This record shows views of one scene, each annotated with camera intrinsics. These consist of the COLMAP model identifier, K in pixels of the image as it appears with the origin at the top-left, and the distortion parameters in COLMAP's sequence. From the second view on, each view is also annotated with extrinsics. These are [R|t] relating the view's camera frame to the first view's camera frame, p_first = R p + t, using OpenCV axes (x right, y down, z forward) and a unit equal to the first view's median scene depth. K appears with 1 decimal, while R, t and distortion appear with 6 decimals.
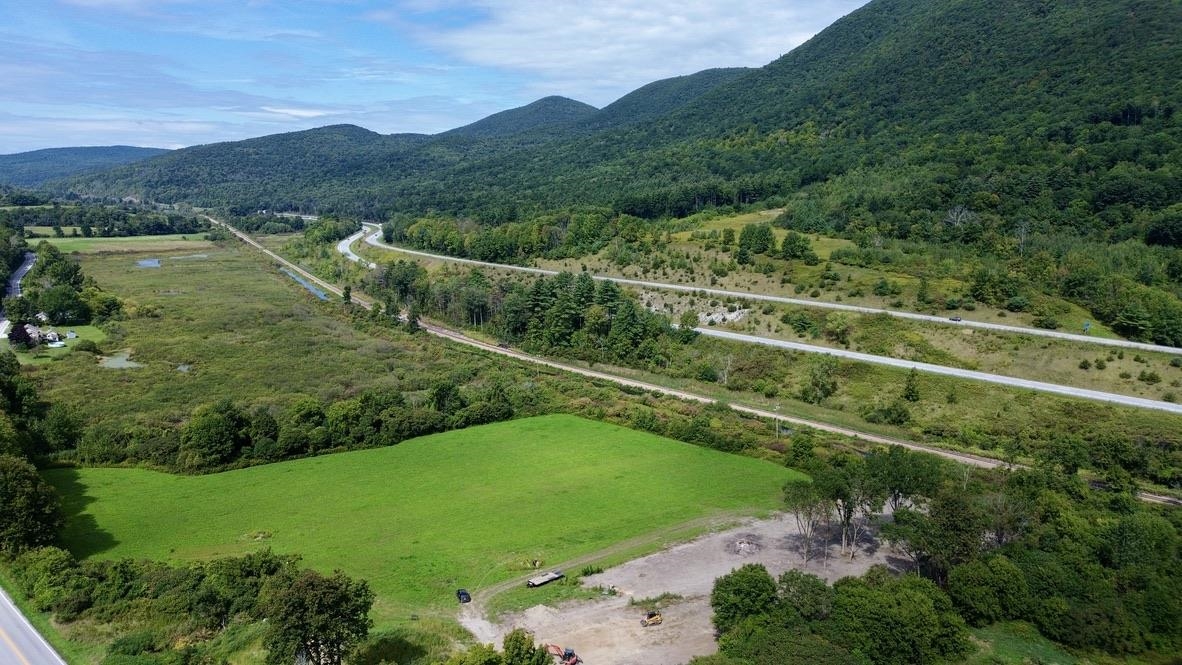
lens RADIAL K [[830.3, 0, 593.7], [0, 830.3, 336.5], [0, 0, 1]] dist [0.079358, -0.076901]
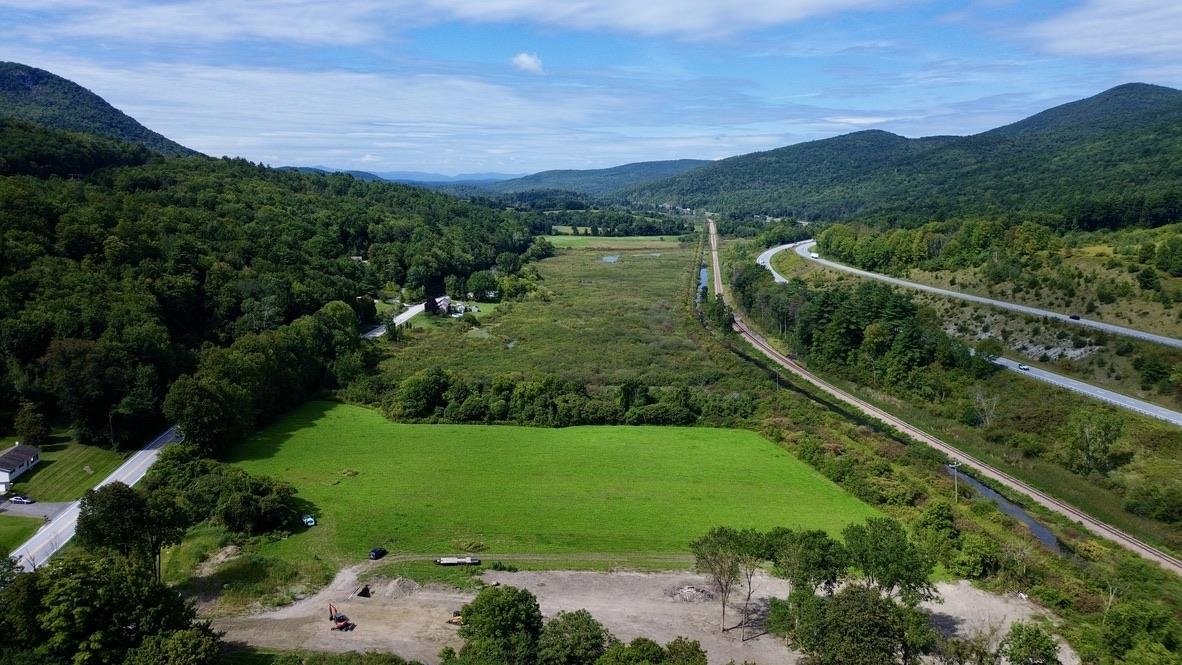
lens RADIAL K [[830.3, 0, 593.1], [0, 830.3, 321.9], [0, 0, 1]] dist [0.079358, -0.076901]
pose [[0.809686, 0.090489, -0.579844, 0.342713], [-0.104895, 0.994445, 0.008717, -0.017104], [0.577412, 0.053765, 0.814681, 0.122248]]
